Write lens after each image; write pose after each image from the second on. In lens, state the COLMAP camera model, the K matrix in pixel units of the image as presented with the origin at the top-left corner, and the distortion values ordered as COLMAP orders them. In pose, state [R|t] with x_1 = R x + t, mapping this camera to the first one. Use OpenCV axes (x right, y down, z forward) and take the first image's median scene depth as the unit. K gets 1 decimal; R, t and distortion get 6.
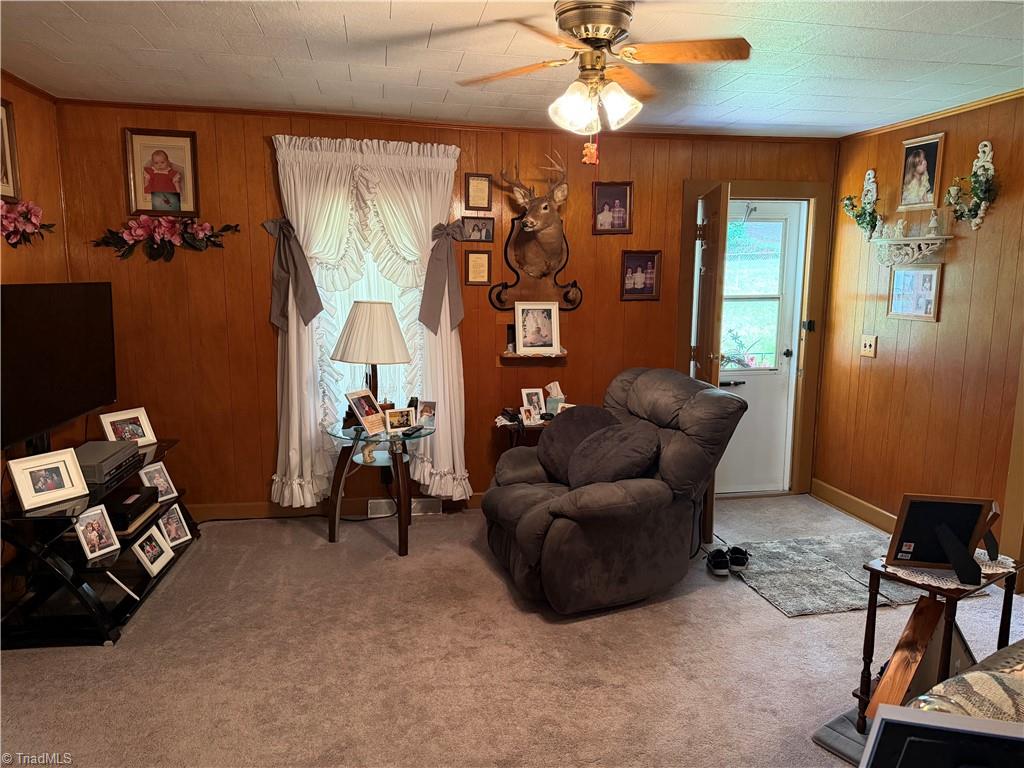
lens RADIAL K [[712.6, 0, 517.7], [0, 712.6, 383.6], [0, 0, 1]] dist [0.112823, -0.115981]
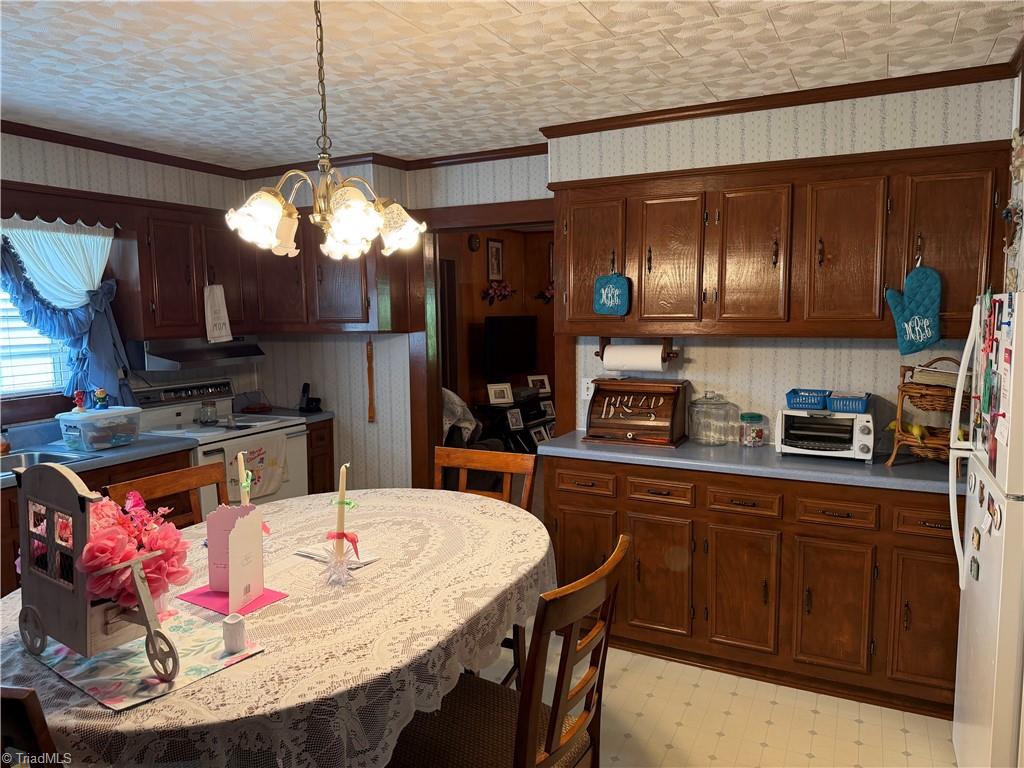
lens RADIAL K [[712.6, 0, 517.7], [0, 712.6, 383.6], [0, 0, 1]] dist [0.112823, -0.115981]
pose [[0.797172, 0.043232, -0.602202, 0.614352], [-0.069881, 0.997336, -0.020906, 0.099874], [0.599694, 0.058748, 0.798070, -0.640287]]
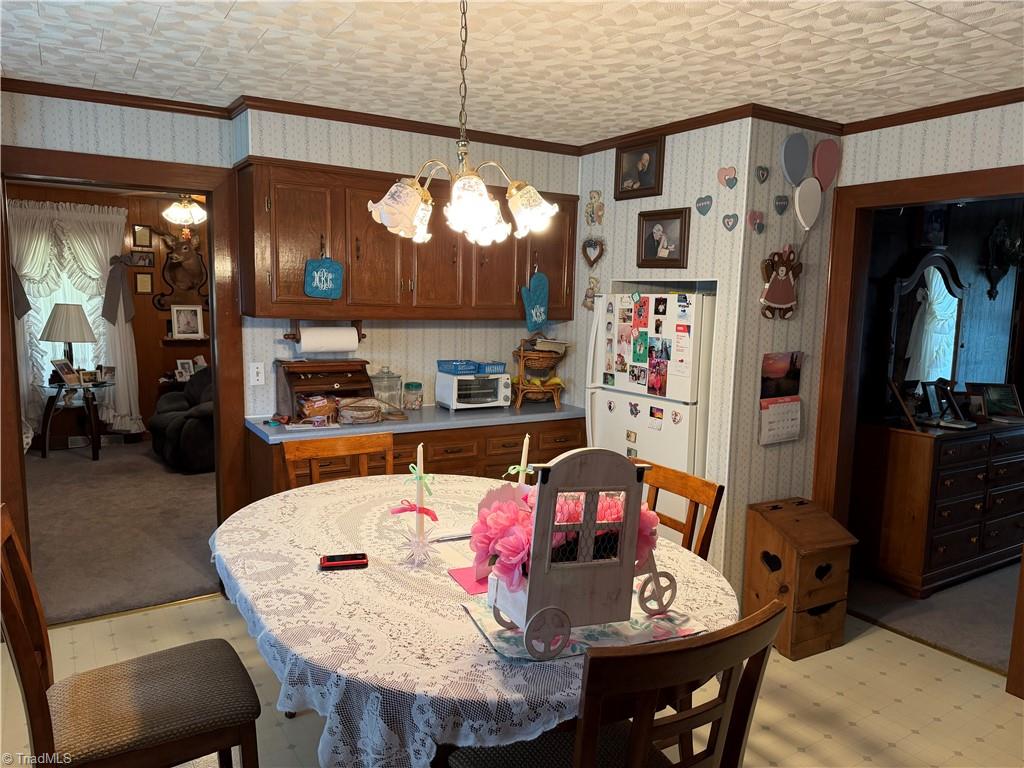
lens RADIAL K [[706.3, 0, 512.0], [0, 706.3, 384.0], [0, 0, 1]] dist [0.042197, -0.074981]
pose [[0.929962, -0.033683, 0.366109, 0.124037], [0.041103, 0.999077, -0.012490, 0.117093], [-0.365351, 0.026663, 0.930488, -0.777697]]
